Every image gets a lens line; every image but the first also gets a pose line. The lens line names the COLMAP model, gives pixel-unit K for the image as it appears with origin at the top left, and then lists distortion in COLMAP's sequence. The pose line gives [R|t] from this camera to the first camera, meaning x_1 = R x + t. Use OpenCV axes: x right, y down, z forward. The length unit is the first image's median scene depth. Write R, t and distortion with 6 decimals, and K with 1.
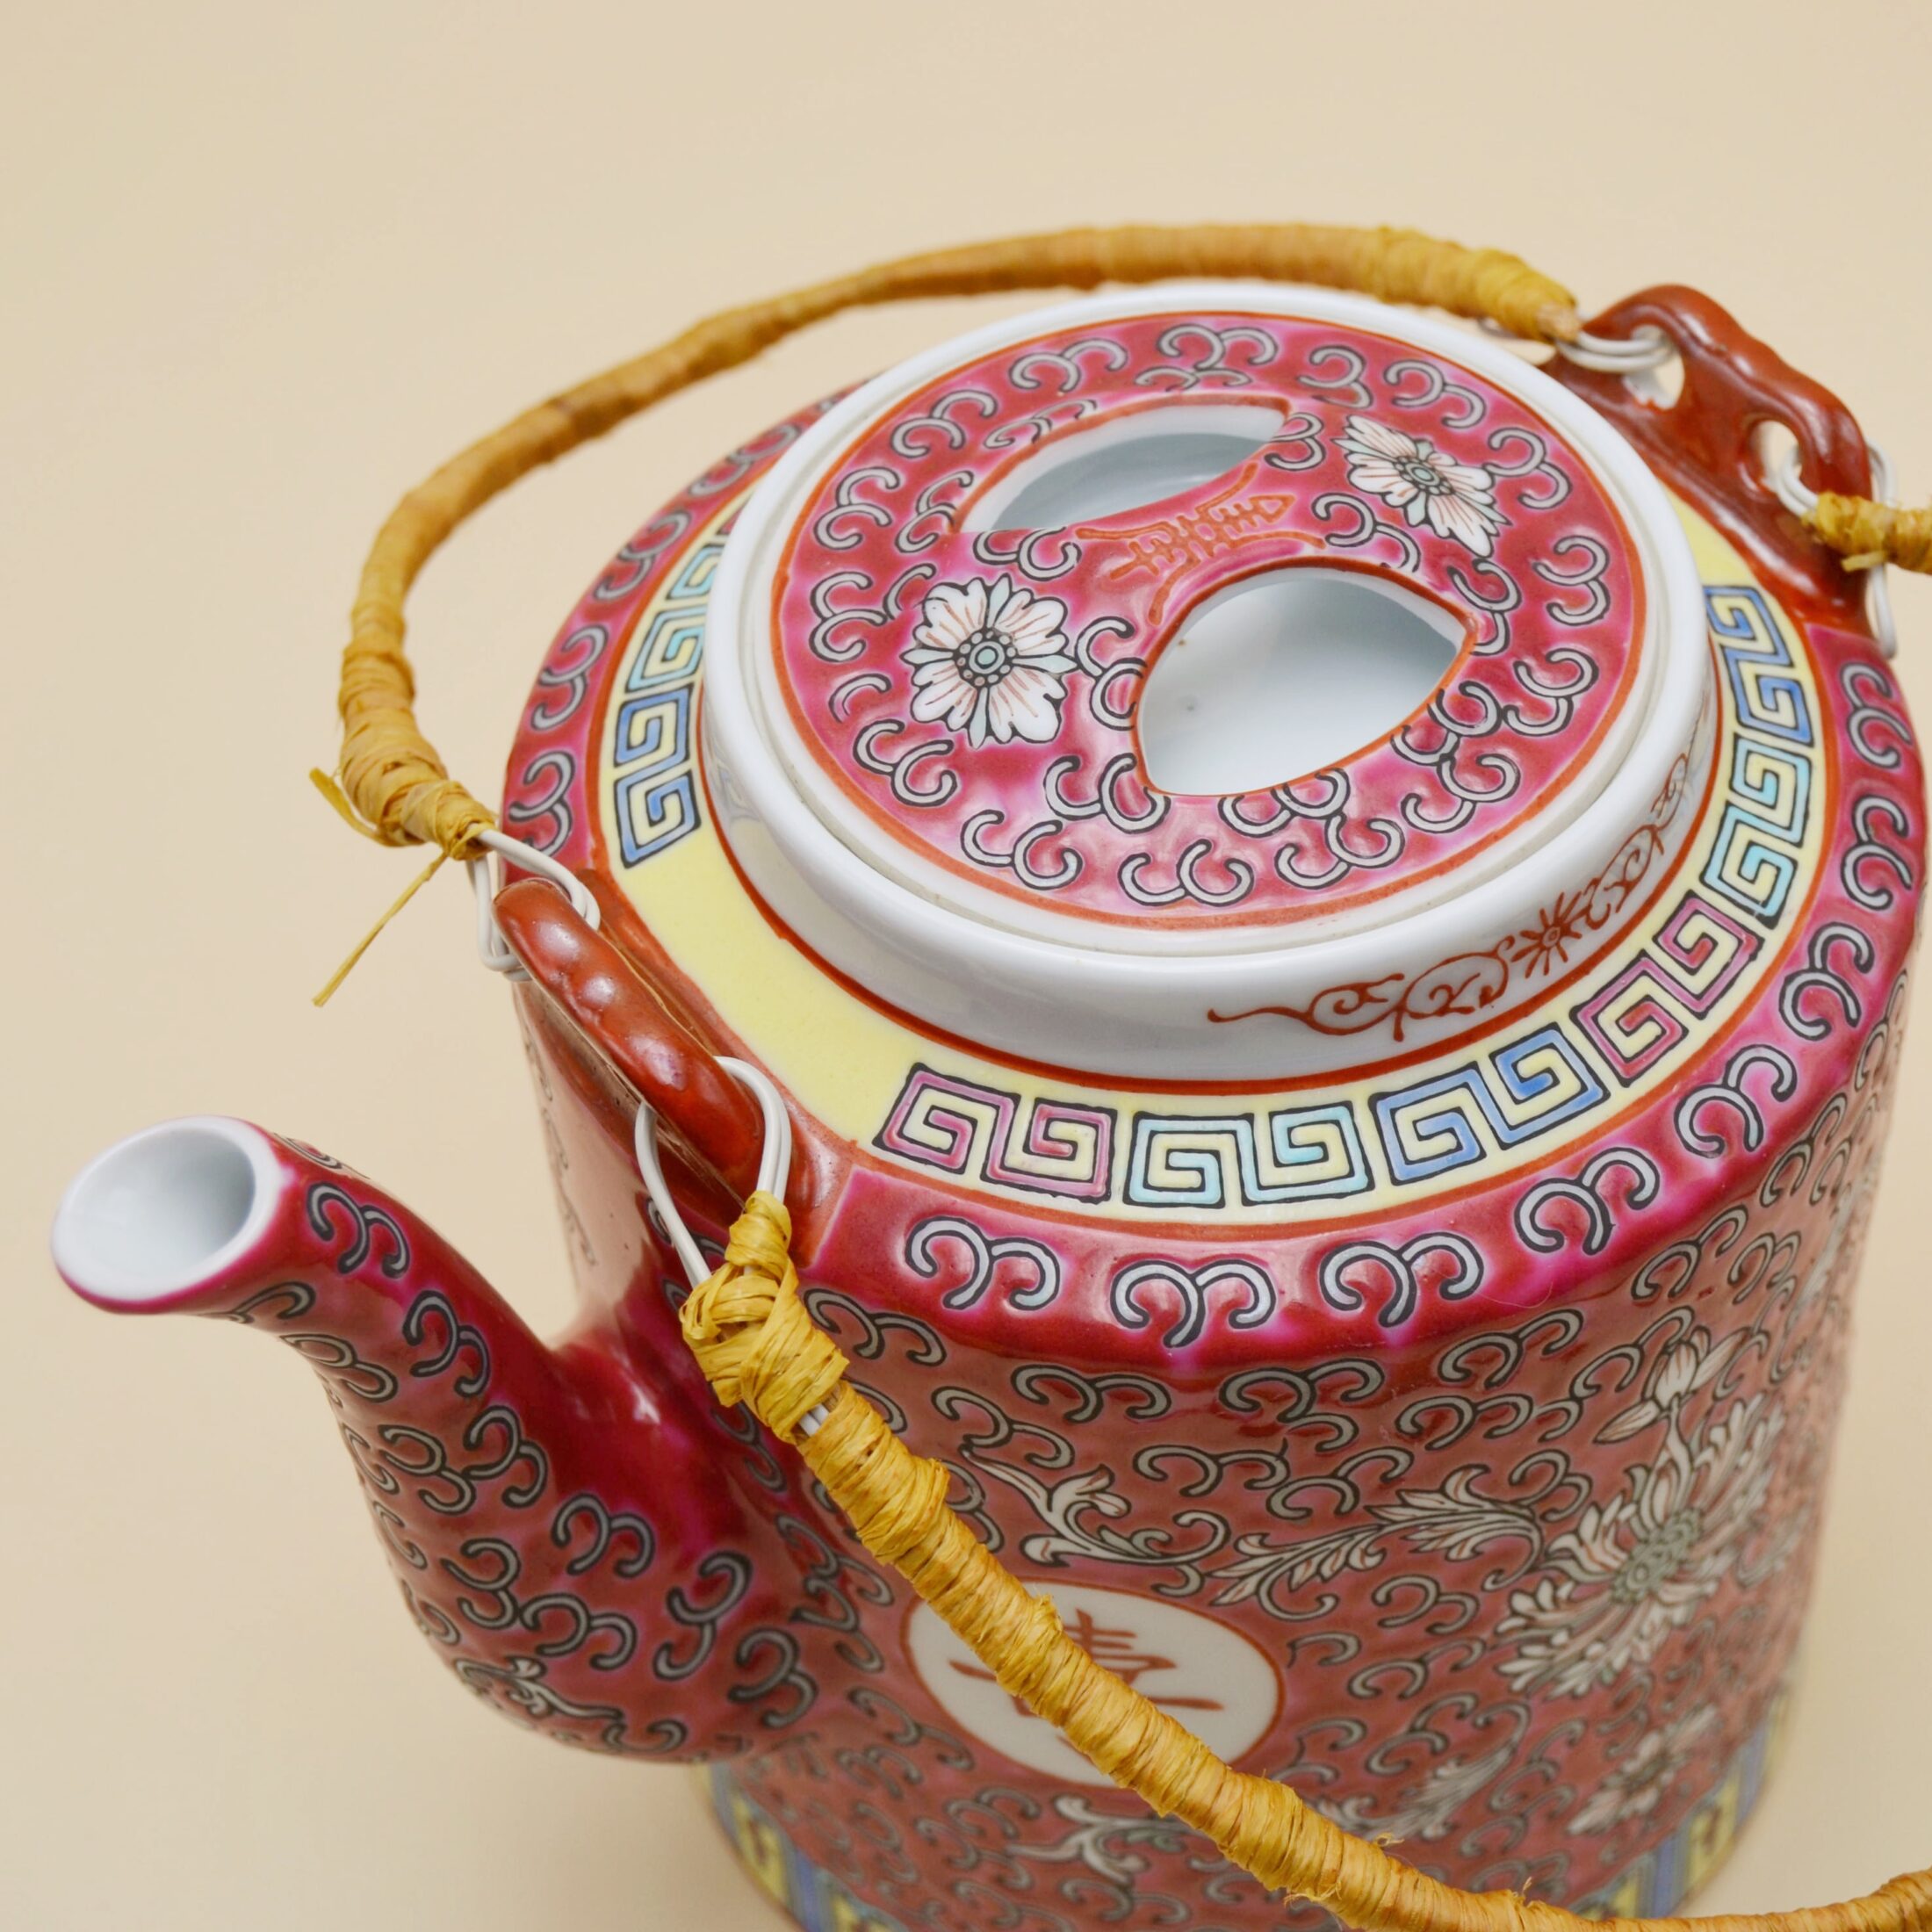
lens RADIAL K [[4192.4, 0, 1143.4], [0, 4192.4, 919.4], [0, 0, 1]] dist [-0.036233, -0.154909]
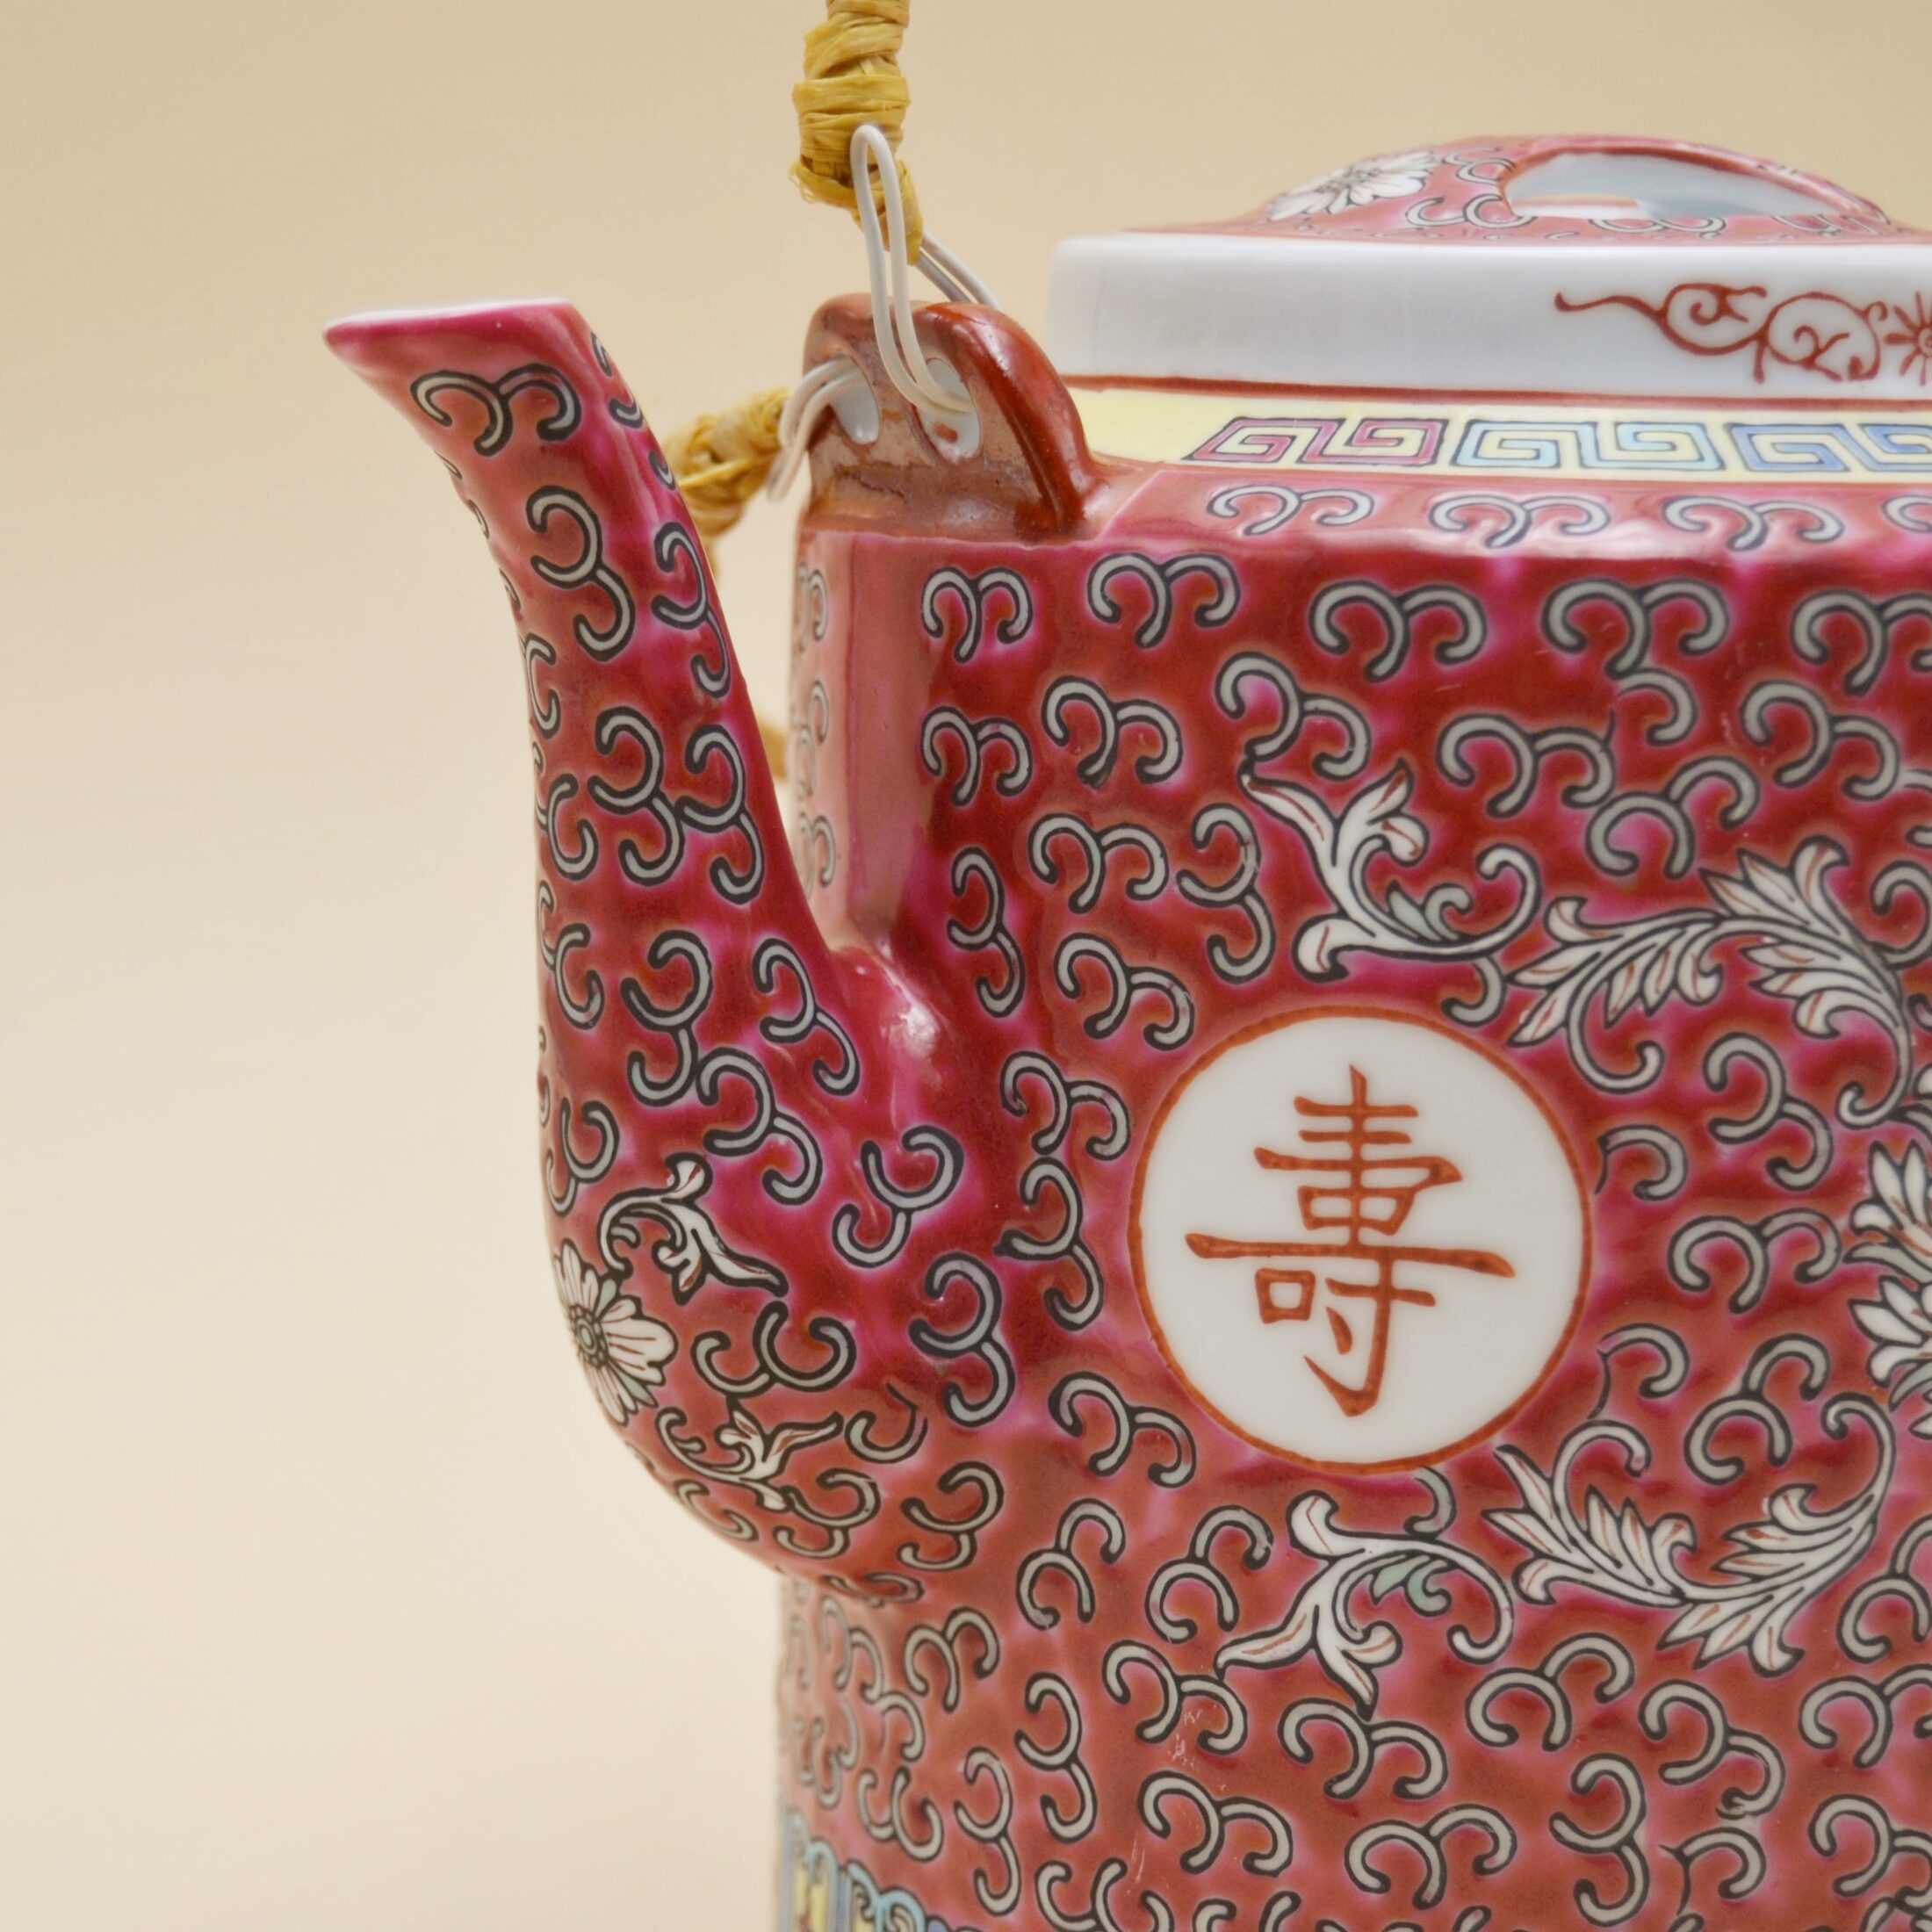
lens RADIAL K [[5418.7, 0, 659.1], [0, 5418.7, 990.5], [0, 0, 1]] dist [-0.045309, -0.074091]
pose [[0.981914, 0.065768, -0.177535, 0.039731], [-0.164704, 0.759165, -0.629715, 0.855190], [0.093363, 0.647566, 0.756268, 0.146381]]
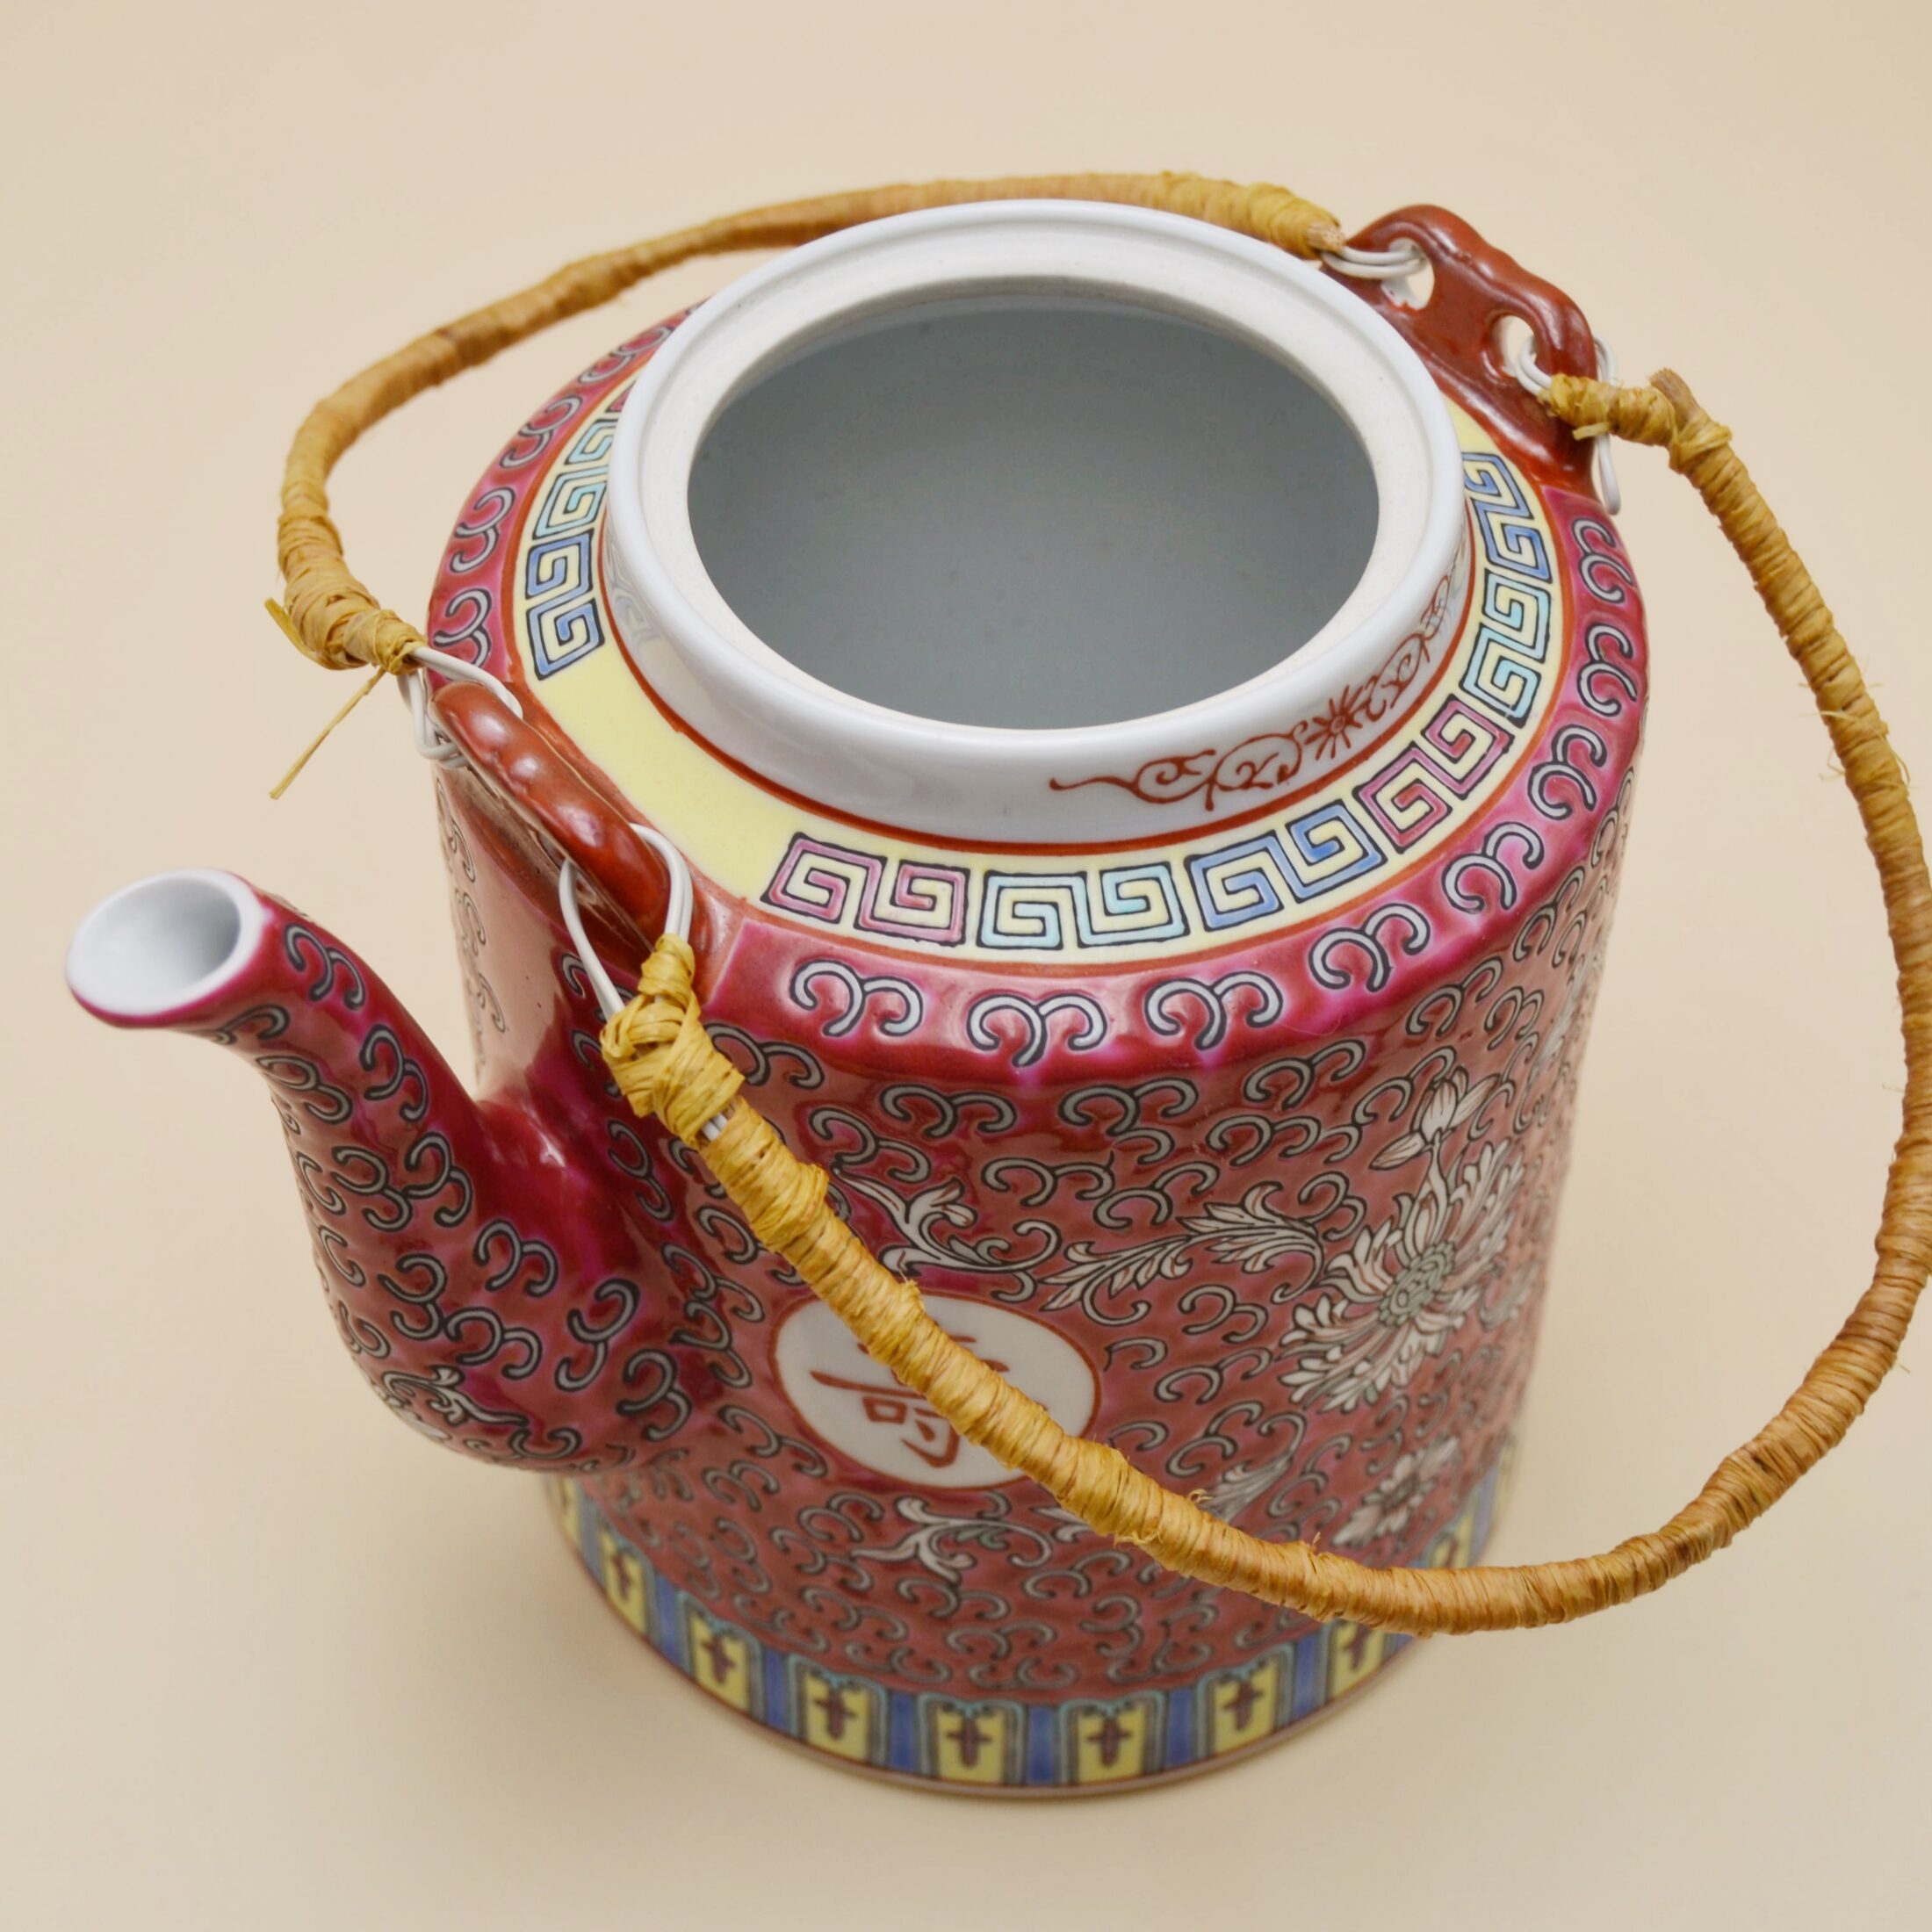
lens RADIAL K [[3844.4, 0, 899.0], [0, 3844.4, 966.8], [0, 0, 1]] dist [-0.056353, 0.023090]
pose [[0.999834, 0.000295, 0.018209, -0.042245], [-0.000086, 0.999934, -0.011479, 0.078663], [-0.018211, 0.011475, 0.999768, -0.069289]]
